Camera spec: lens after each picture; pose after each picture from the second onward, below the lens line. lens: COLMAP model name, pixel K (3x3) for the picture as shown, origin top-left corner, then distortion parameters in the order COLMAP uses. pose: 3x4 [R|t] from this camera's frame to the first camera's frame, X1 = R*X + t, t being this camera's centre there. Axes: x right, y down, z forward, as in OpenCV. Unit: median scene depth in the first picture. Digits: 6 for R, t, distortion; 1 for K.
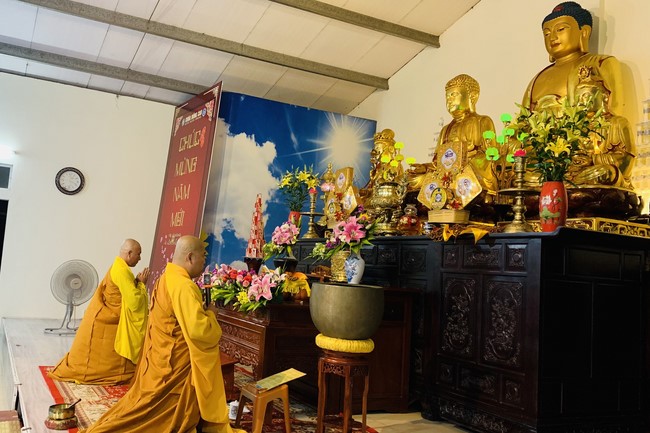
lens RADIAL K [[584.0, 0, 264.1], [0, 584.0, 212.6], [0, 0, 1]] dist [0.059287, -0.077245]
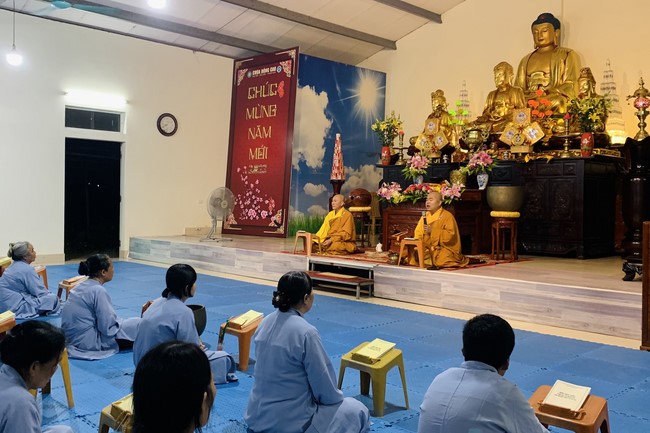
lens RADIAL K [[615.4, 0, 310.2], [0, 615.4, 210.2], [0, 0, 1]] dist [0.045650, 0.000000]
pose [[0.946178, -0.065925, 0.316862, -0.690392], [0.025726, 0.991257, 0.129417, -0.052700], [-0.322624, -0.114300, 0.939601, -0.474720]]
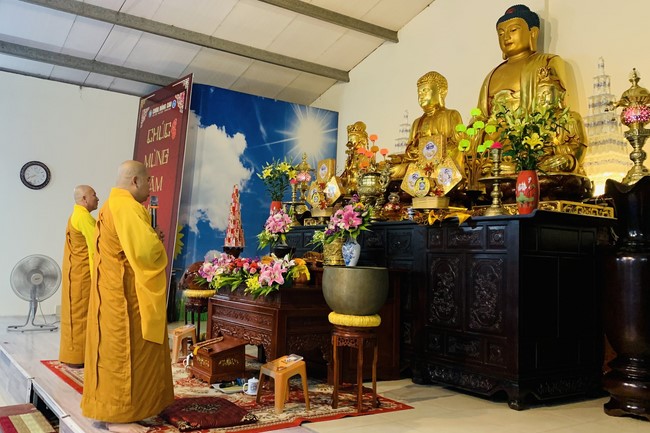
lens RADIAL K [[584.0, 0, 286.3], [0, 584.0, 219.6], [0, 0, 1]] dist [0.059287, -0.077245]
pose [[0.989962, -0.030471, 0.138007, -0.080080], [0.025783, 0.999032, 0.035634, -0.005761], [-0.138959, -0.031718, 0.989790, -0.044866]]
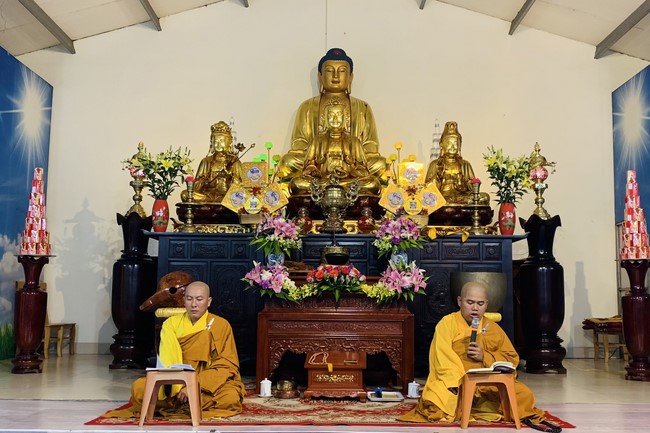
lens RADIAL K [[675.0, 0, 321.9], [0, 675.0, 237.4], [0, 0, 1]] dist [0.035318, 0.000000]
pose [[0.422429, 0.017408, 0.906229, -0.790667], [-0.062914, 0.997967, 0.010157, 0.029944], [-0.904210, -0.061305, 0.422666, 0.396695]]
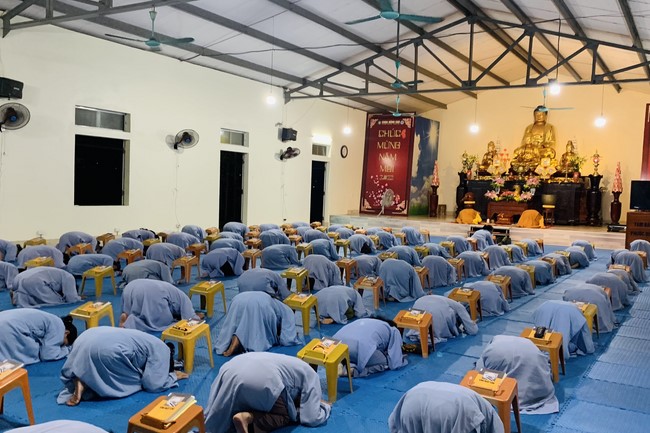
lens RADIAL K [[615.4, 0, 338.7], [0, 615.4, 219.2], [0, 0, 1]] dist [0.045650, 0.000000]
pose [[0.821161, -0.074386, 0.565828, -2.424975], [-0.029971, 0.984480, 0.172920, -0.294768], [-0.569910, -0.158953, 0.806187, -1.250660]]
